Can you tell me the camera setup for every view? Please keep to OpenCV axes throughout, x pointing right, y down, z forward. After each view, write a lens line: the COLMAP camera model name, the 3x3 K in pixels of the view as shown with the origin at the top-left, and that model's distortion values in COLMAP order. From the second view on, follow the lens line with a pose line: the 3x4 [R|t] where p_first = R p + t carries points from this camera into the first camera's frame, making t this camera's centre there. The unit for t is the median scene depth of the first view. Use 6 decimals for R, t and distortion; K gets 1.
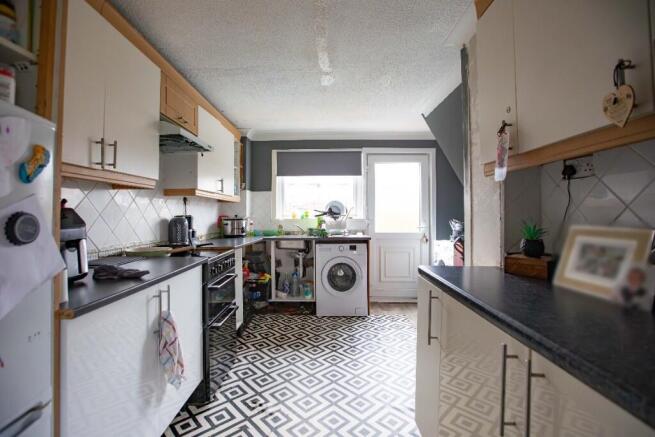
lens RADIAL K [[295.2, 0, 328.5], [0, 295.2, 216.6], [0, 0, 1]] dist [-0.052287, 0.017622]
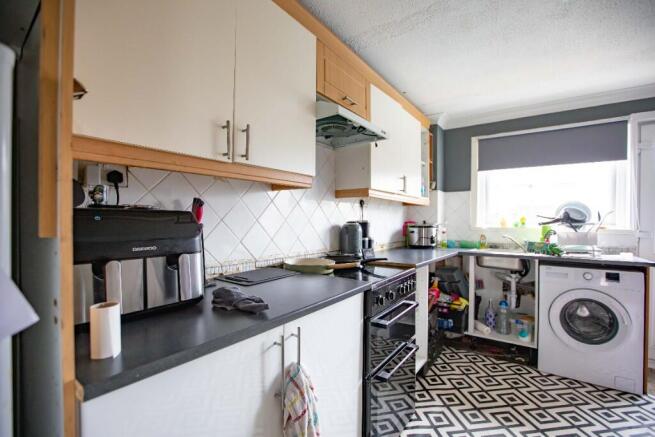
lens RADIAL K [[295.2, 0, 328.5], [0, 295.2, 216.6], [0, 0, 1]] dist [-0.052287, 0.017622]
pose [[0.798777, 0.005759, -0.601600, -0.037788], [-0.016011, 0.999804, -0.011688, -0.004310], [0.601414, 0.018968, 0.798712, 0.199142]]
